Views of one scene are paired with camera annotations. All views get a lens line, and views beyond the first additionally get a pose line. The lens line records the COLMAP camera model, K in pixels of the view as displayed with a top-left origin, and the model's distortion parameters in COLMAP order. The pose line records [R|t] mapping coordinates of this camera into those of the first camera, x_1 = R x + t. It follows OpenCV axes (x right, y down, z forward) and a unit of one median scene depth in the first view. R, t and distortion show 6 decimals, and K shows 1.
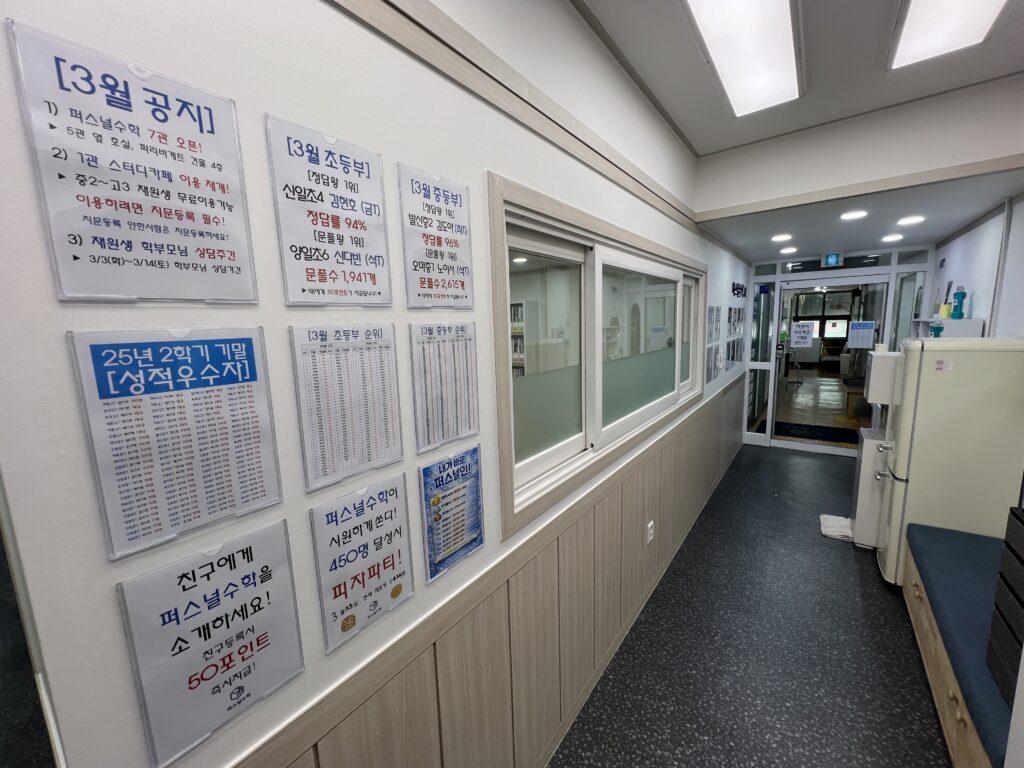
lens RADIAL K [[399.0, 0, 512.0], [0, 399.0, 384.0], [0, 0, 1]] dist [-0.000553, -0.000036]
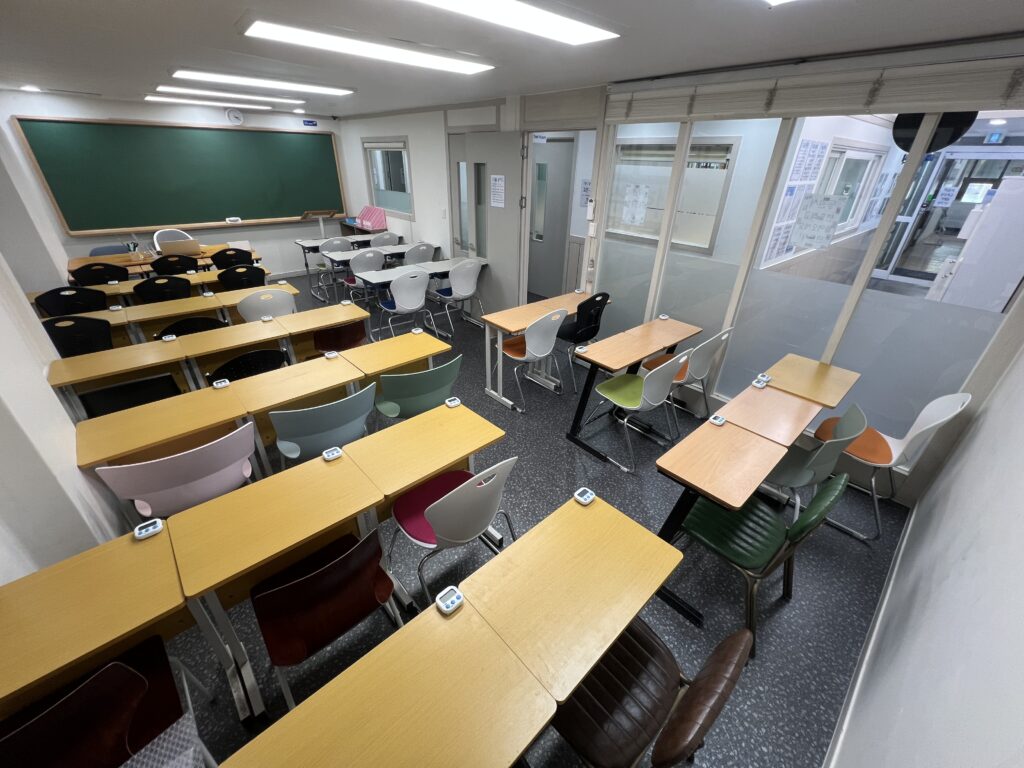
lens RADIAL K [[407.0, 0, 512.0], [0, 407.0, 384.0], [0, 0, 1]] dist [0.001560, 0.000232]
pose [[0.979299, 0.141267, -0.144972, -0.498566], [-0.082122, 0.931889, 0.353326, 0.117167], [0.185011, -0.334106, 0.924199, -0.887940]]
